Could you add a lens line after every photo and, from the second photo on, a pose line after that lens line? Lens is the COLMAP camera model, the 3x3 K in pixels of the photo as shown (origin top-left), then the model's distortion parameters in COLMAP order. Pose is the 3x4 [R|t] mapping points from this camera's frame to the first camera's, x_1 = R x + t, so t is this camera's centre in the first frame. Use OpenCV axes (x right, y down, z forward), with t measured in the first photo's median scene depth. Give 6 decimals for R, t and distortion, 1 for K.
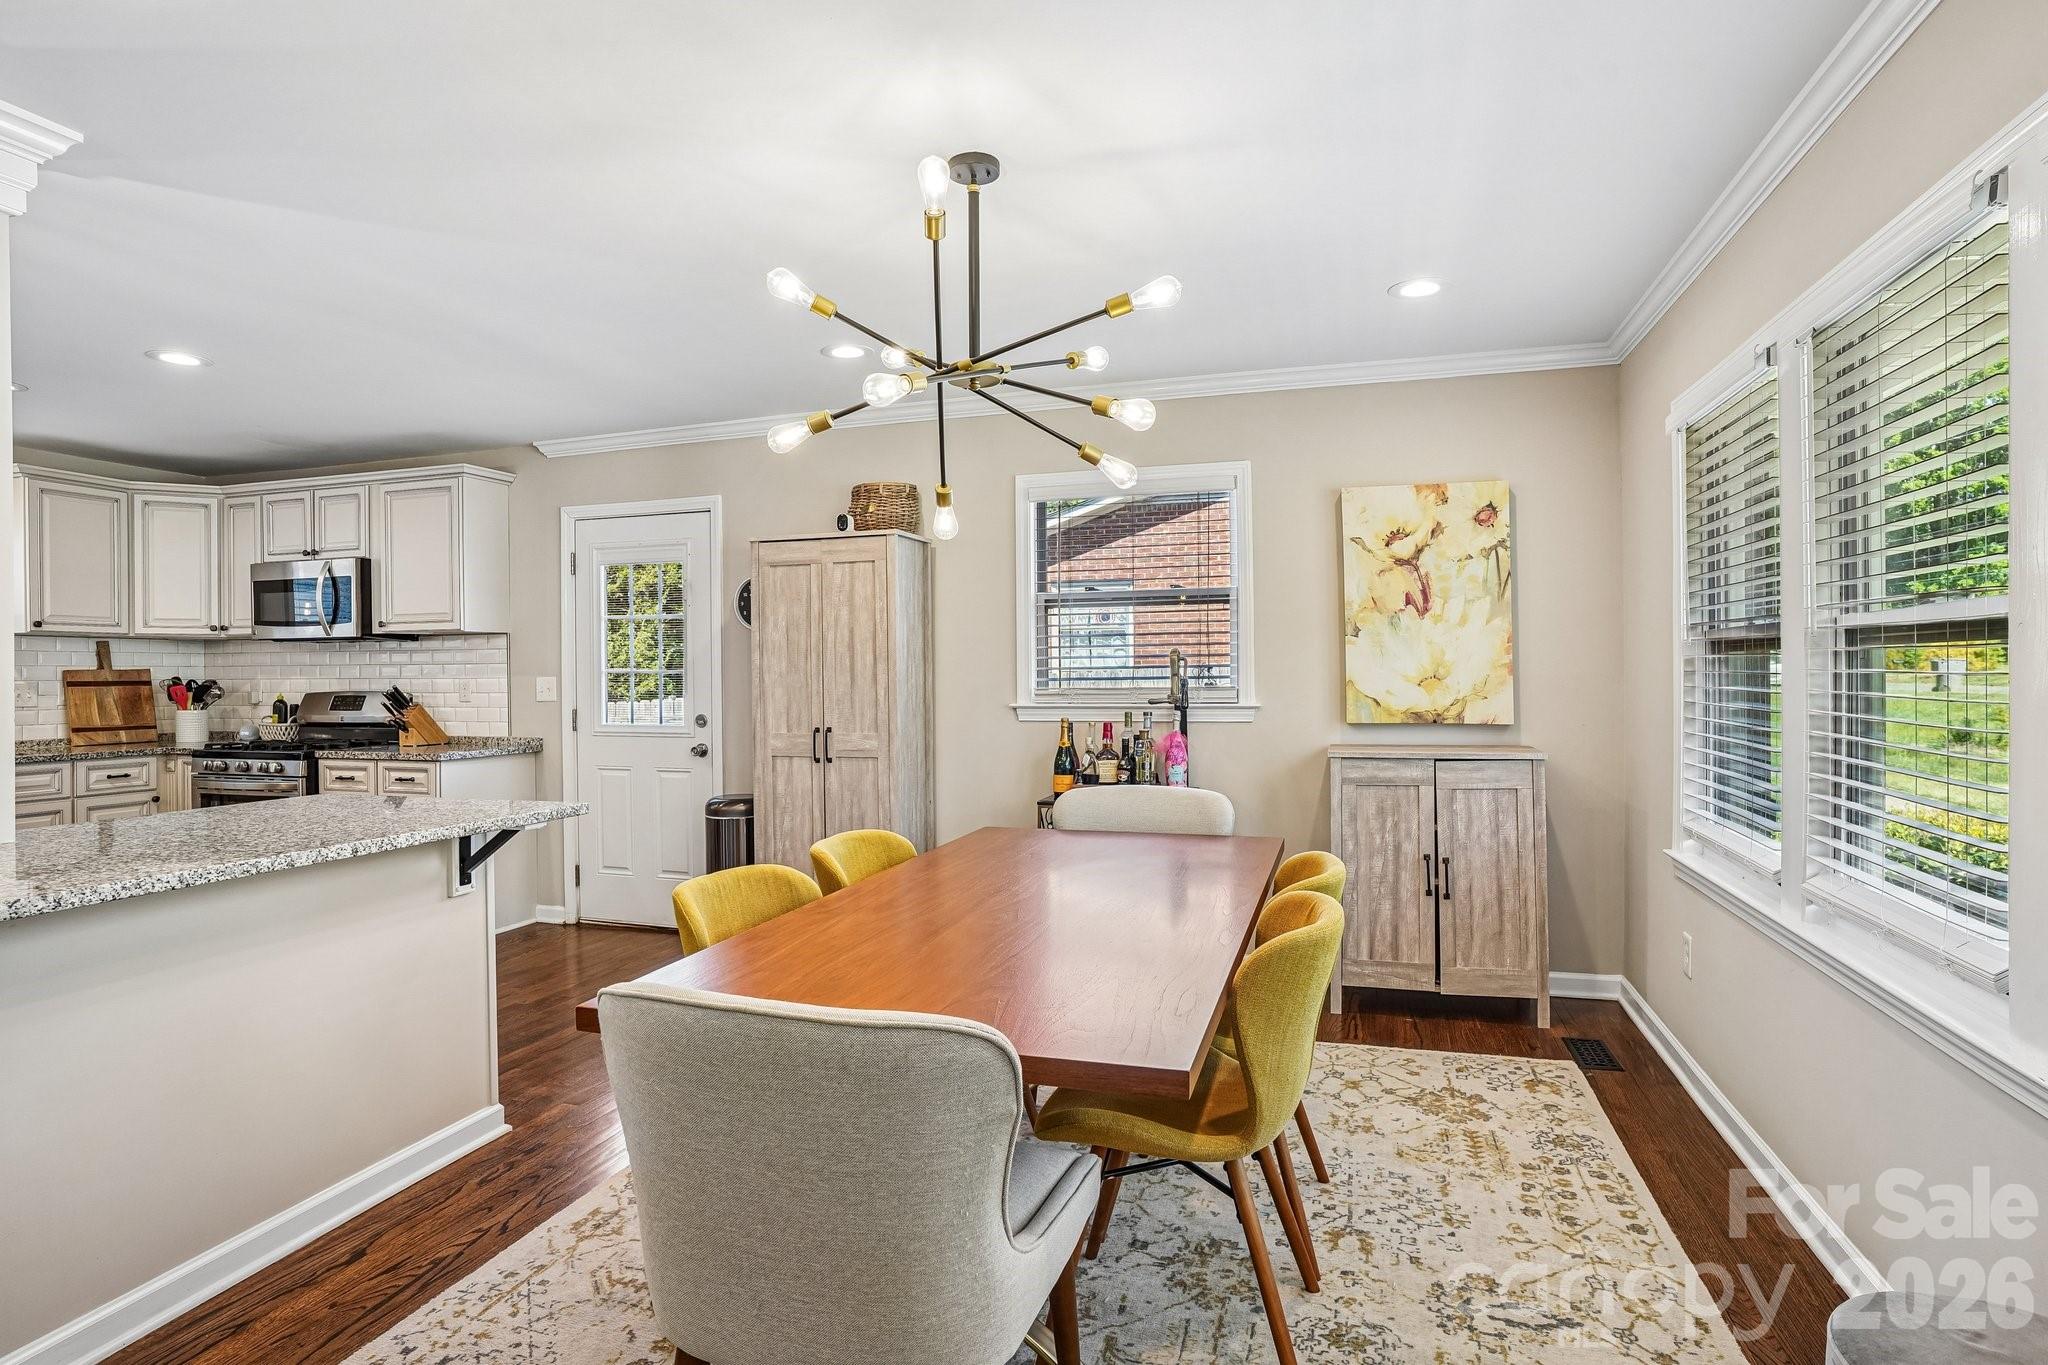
lens RADIAL K [[1083.8, 0, 1023.4], [0, 1083.8, 675.0], [0, 0, 1]] dist [-0.074185, 0.043729]
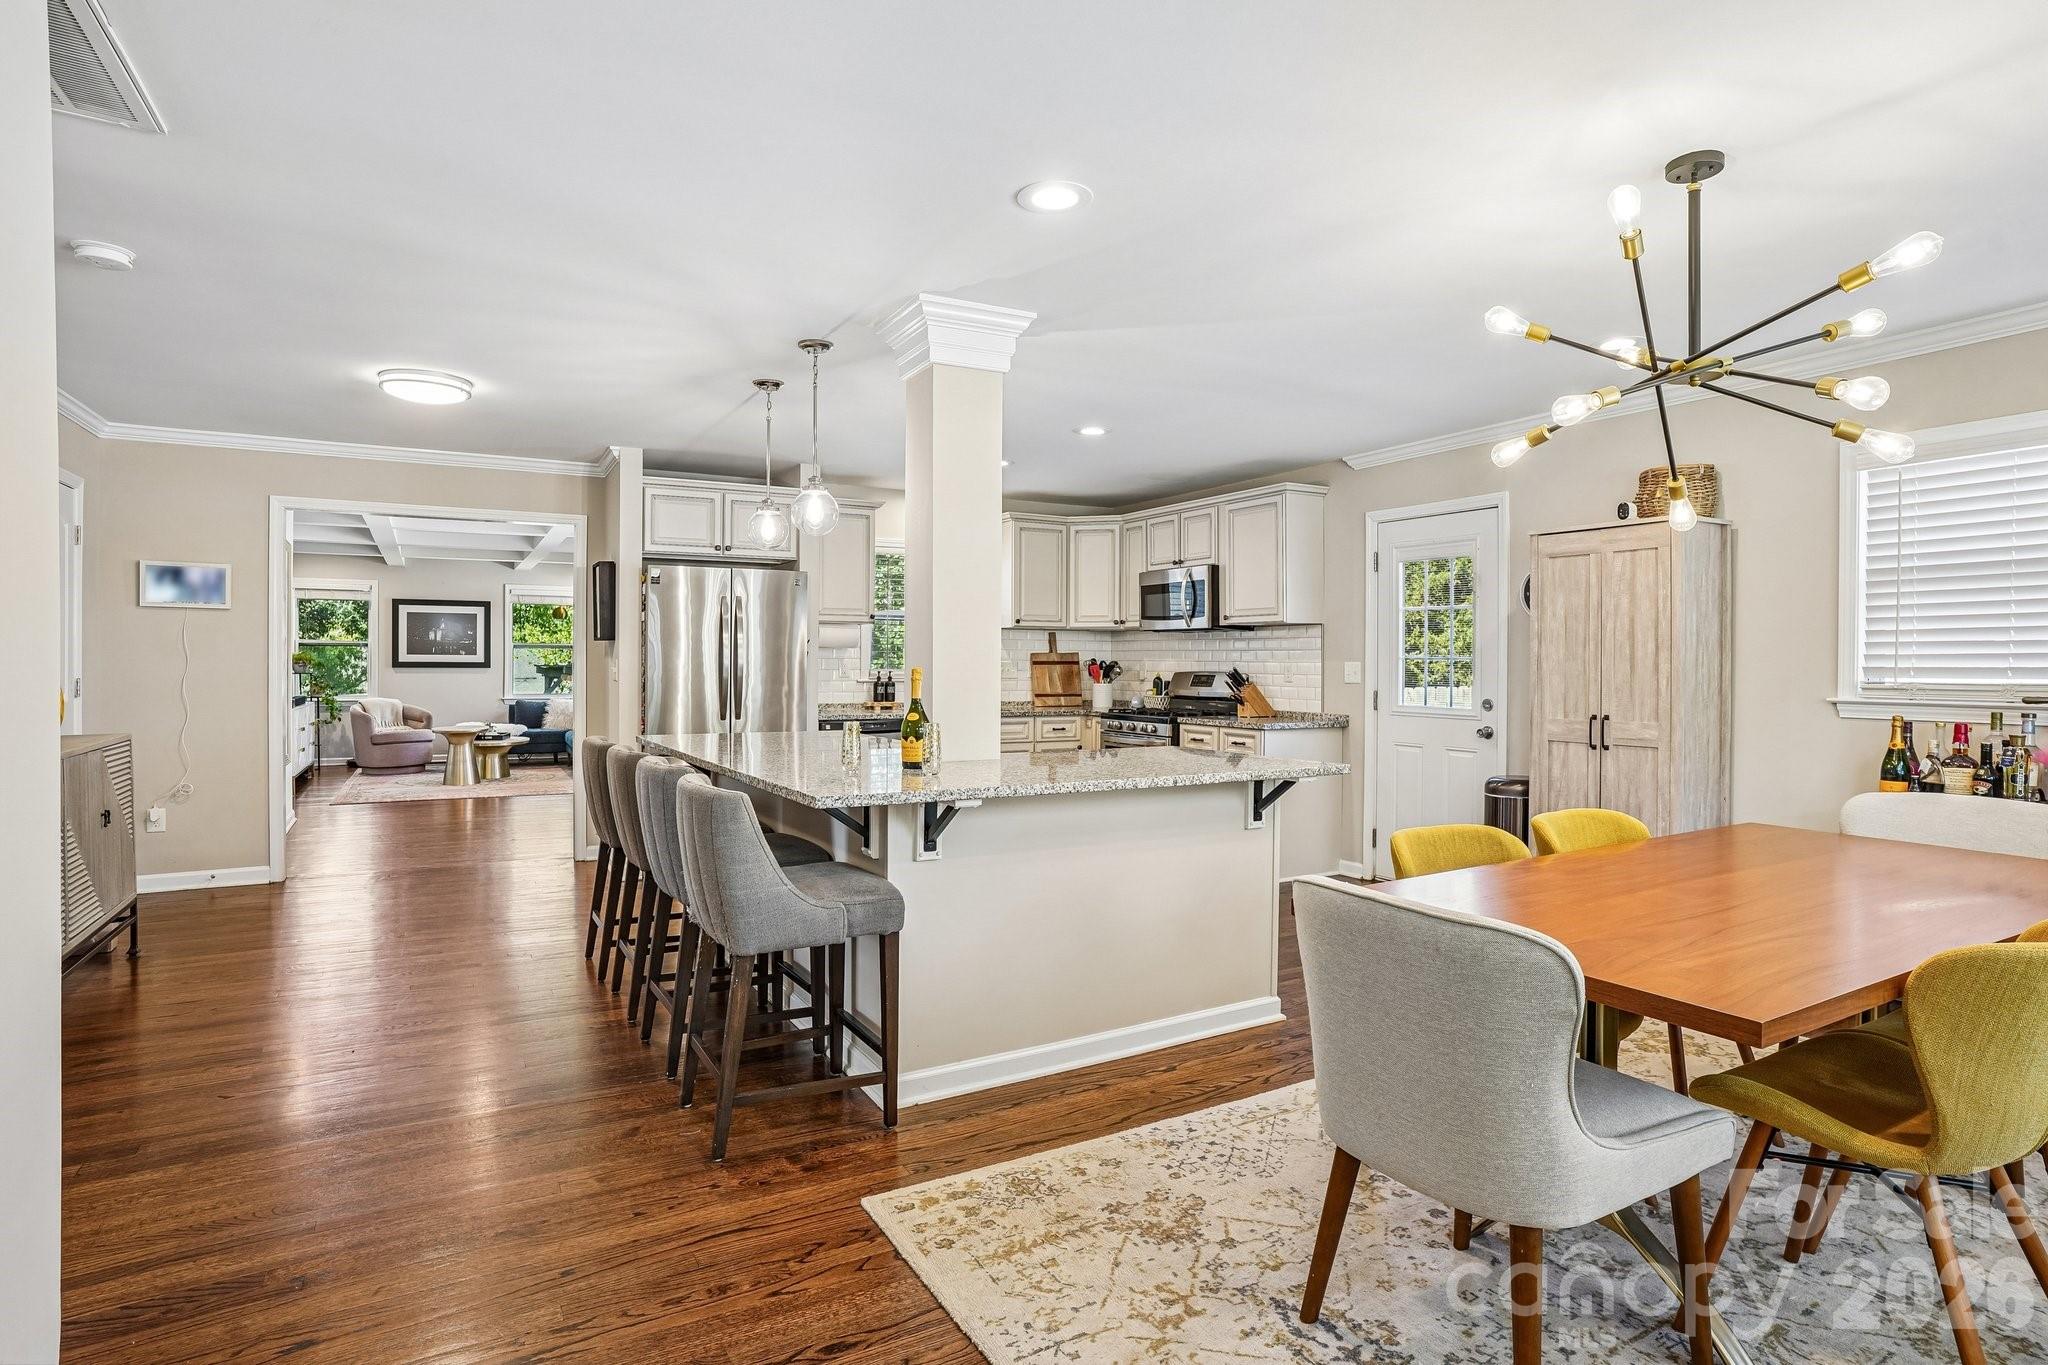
lens RADIAL K [[1083.8, 0, 1032.7], [0, 1083.8, 672.5], [0, 0, 1]] dist [-0.074185, 0.043729]
pose [[0.735151, 0.018296, -0.677657, 0.091106], [-0.011248, 0.999827, 0.014792, 0.000024], [0.677810, -0.003252, 0.735230, -0.085365]]
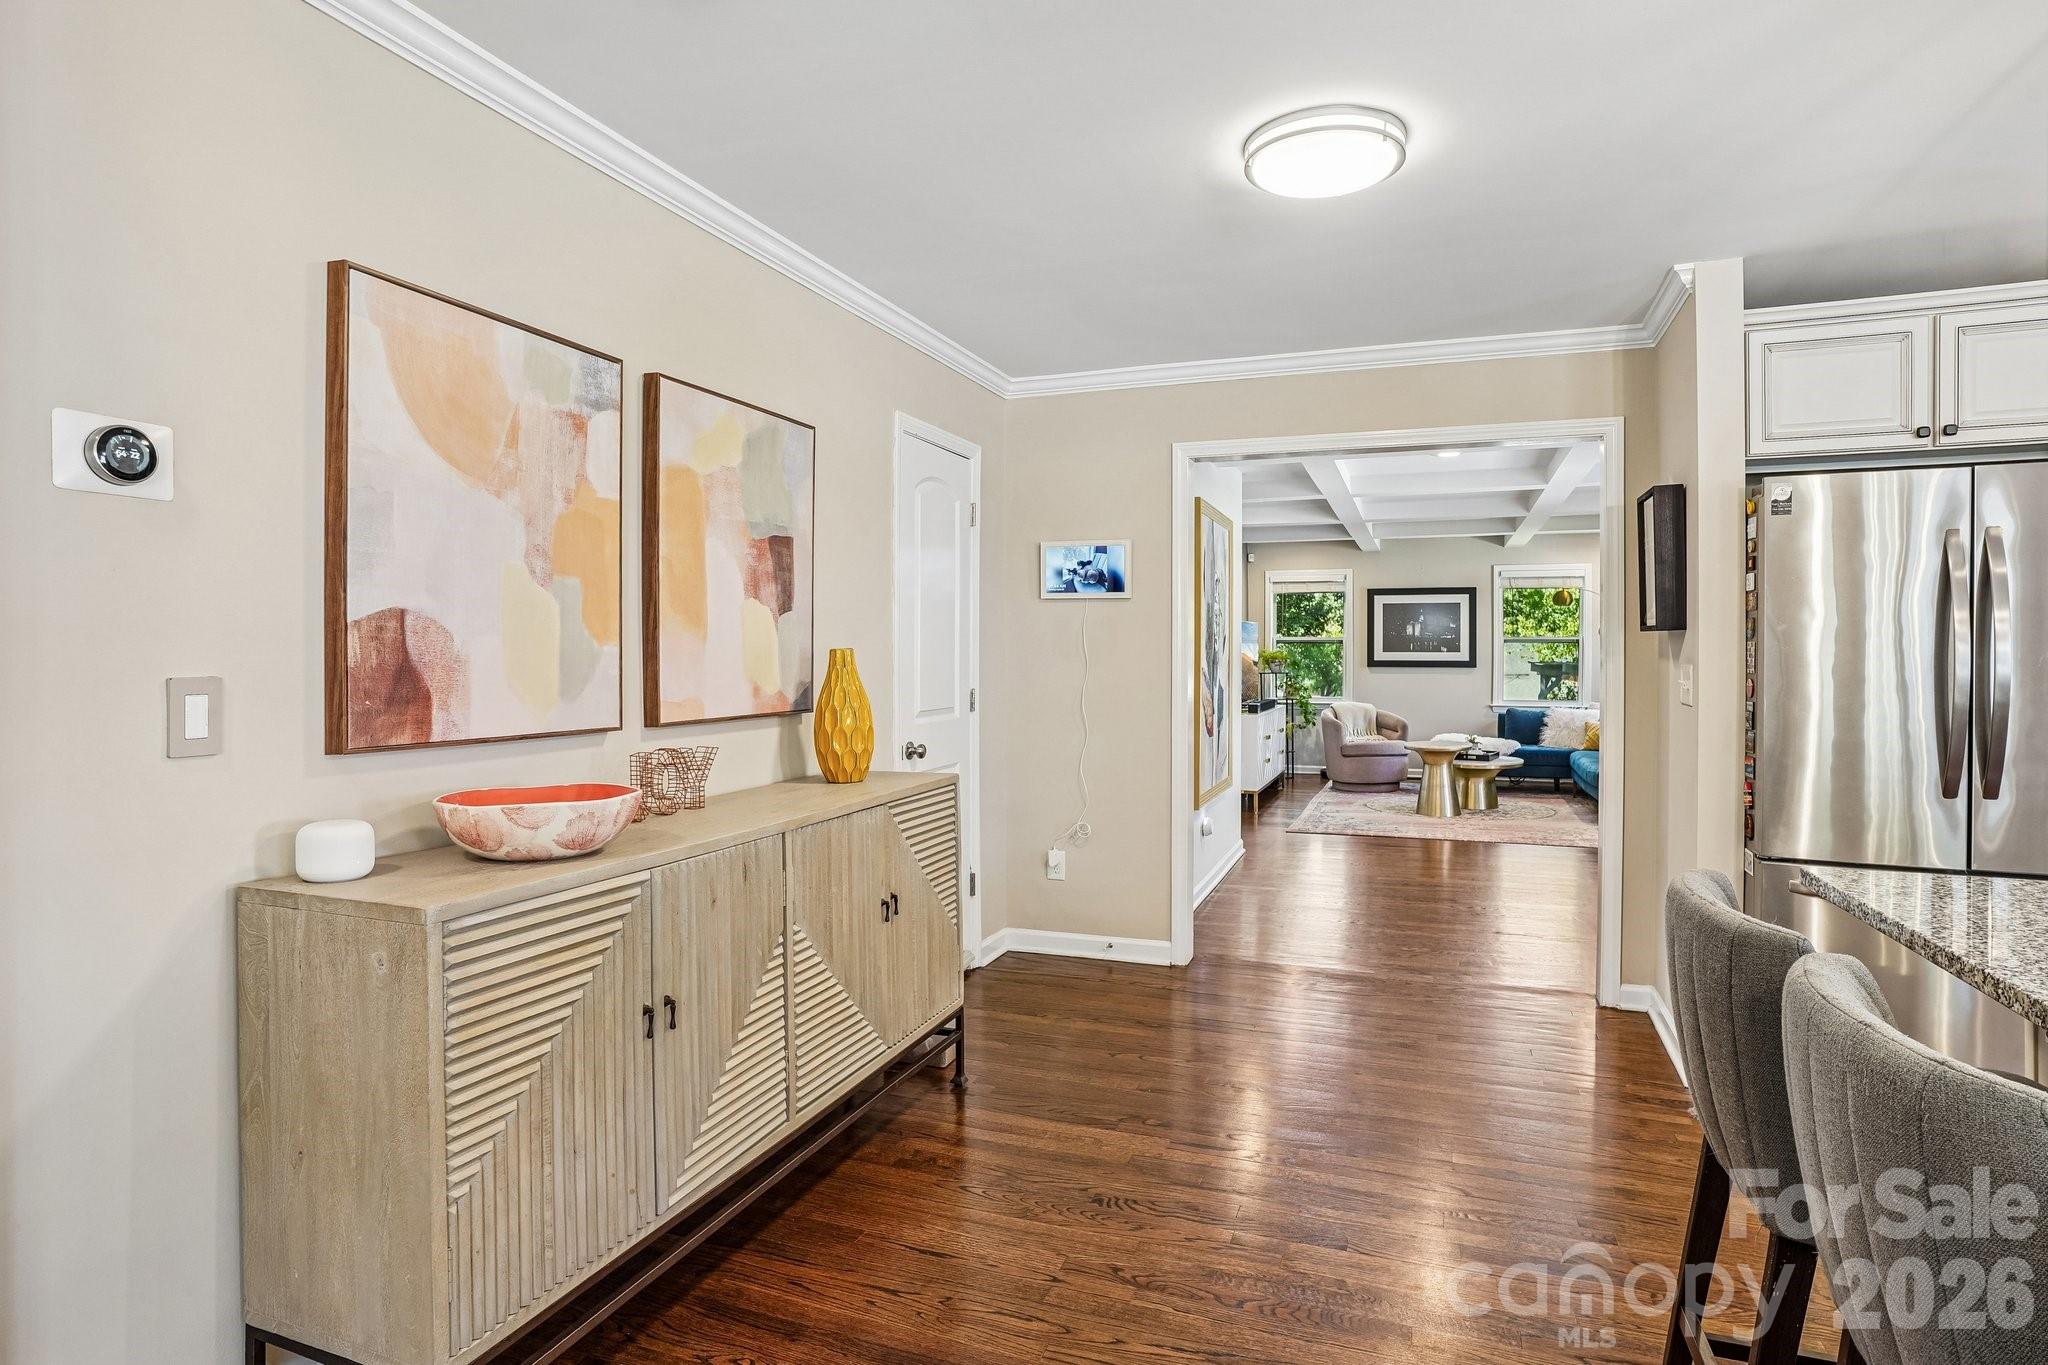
lens RADIAL K [[1083.8, 0, 1019.1], [0, 1083.8, 658.5], [0, 0, 1]] dist [-0.074185, 0.043729]
pose [[-0.054325, 0.012976, -0.998439, -0.426704], [-0.000265, 0.999915, 0.013010, -0.004105], [0.998523, 0.000972, -0.054317, 0.121486]]
